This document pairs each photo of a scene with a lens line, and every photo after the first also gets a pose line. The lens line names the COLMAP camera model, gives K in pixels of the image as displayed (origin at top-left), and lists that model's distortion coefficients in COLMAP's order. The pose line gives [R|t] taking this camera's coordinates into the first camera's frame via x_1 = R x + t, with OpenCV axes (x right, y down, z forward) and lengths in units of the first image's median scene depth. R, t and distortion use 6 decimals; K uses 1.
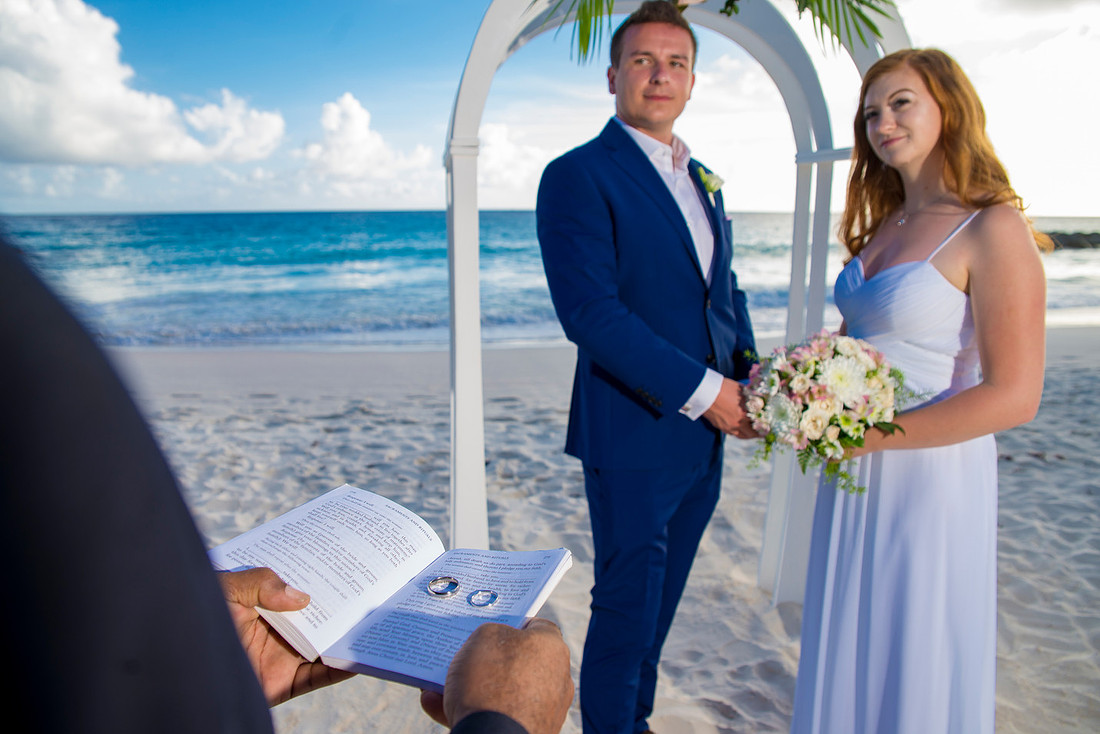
lens RADIAL K [[810.2, 0, 539.9], [0, 810.2, 376.8], [0, 0, 1]] dist [-0.091914, 0.014405]
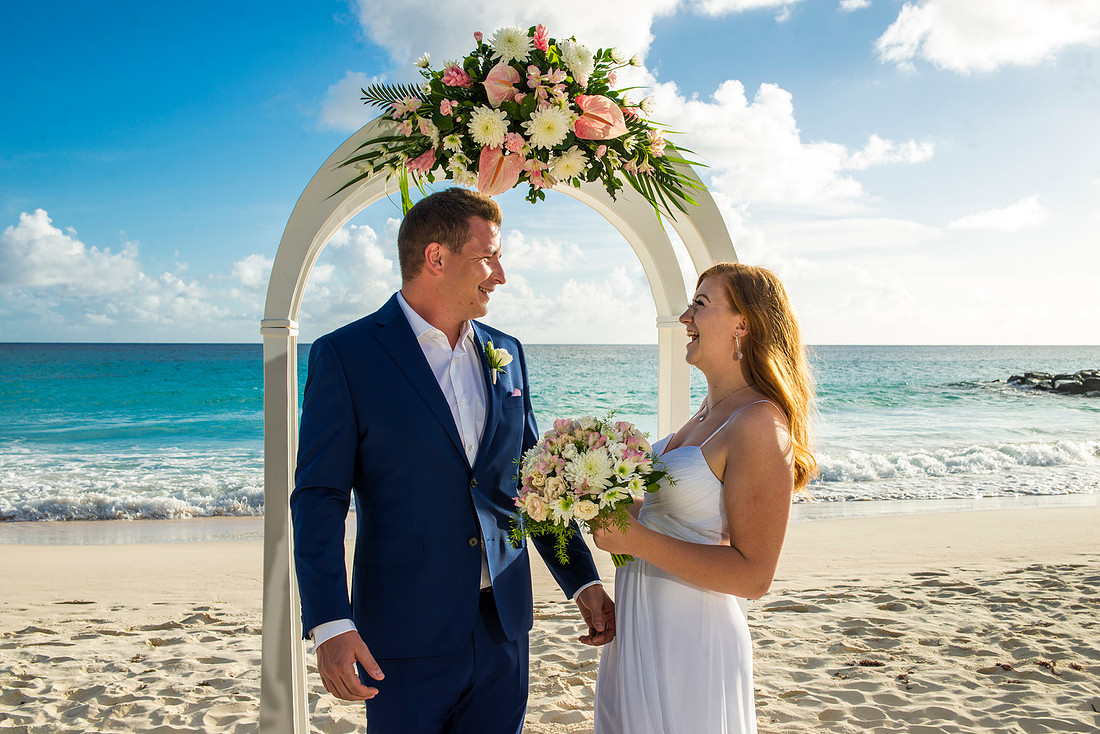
lens RADIAL K [[1103.3, 0, 526.7], [0, 1103.3, 387.1], [0, 0, 1]] dist [0.030053, 0.000000]
pose [[0.998998, -0.000128, 0.044748, 0.058890], [0.007779, 0.985267, -0.170848, 0.012183], [-0.044067, 0.171025, 0.984281, -0.141017]]
